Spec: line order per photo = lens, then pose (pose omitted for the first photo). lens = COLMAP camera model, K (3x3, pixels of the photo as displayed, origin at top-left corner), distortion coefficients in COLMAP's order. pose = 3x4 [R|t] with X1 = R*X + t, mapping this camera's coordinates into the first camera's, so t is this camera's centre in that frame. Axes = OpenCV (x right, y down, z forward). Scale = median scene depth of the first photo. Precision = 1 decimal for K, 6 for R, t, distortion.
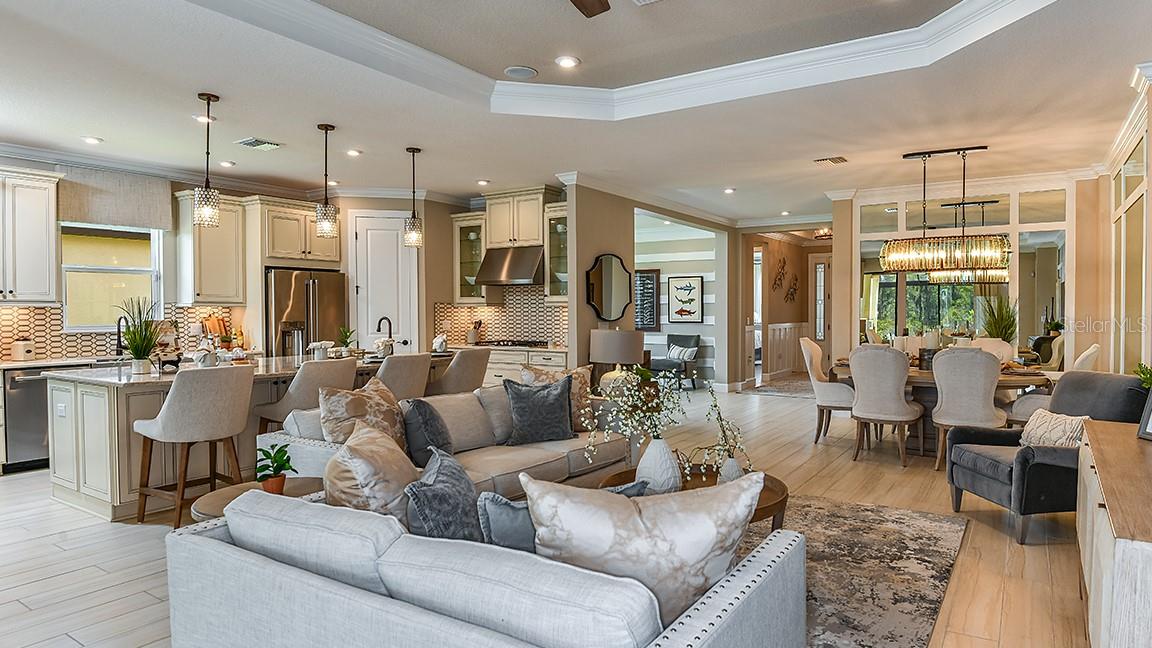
lens RADIAL K [[659.2, 0, 578.6], [0, 659.2, 325.4], [0, 0, 1]] dist [-0.002890, -0.003101]
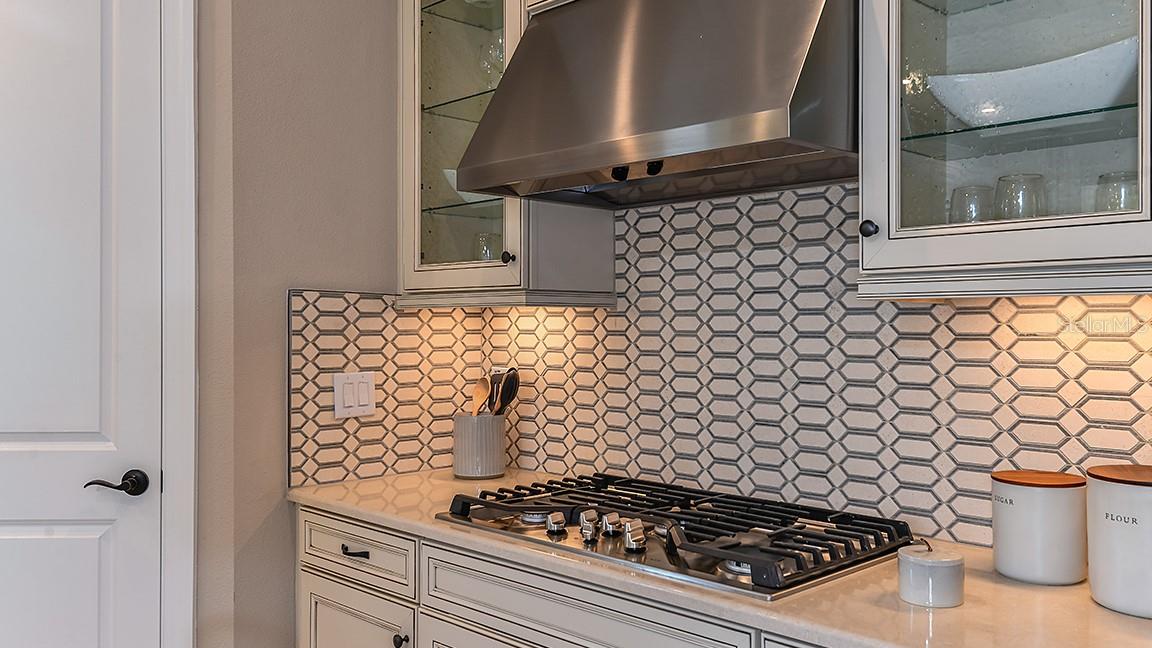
lens RADIAL K [[972.1, 0, 579.1], [0, 972.1, 316.6], [0, 0, 1]] dist [0.063826, 0.000189]
pose [[0.980942, 0.002168, -0.194288, -0.071907], [-0.008517, 0.999457, -0.031845, -0.017186], [0.194113, 0.032893, 0.980428, 0.766837]]
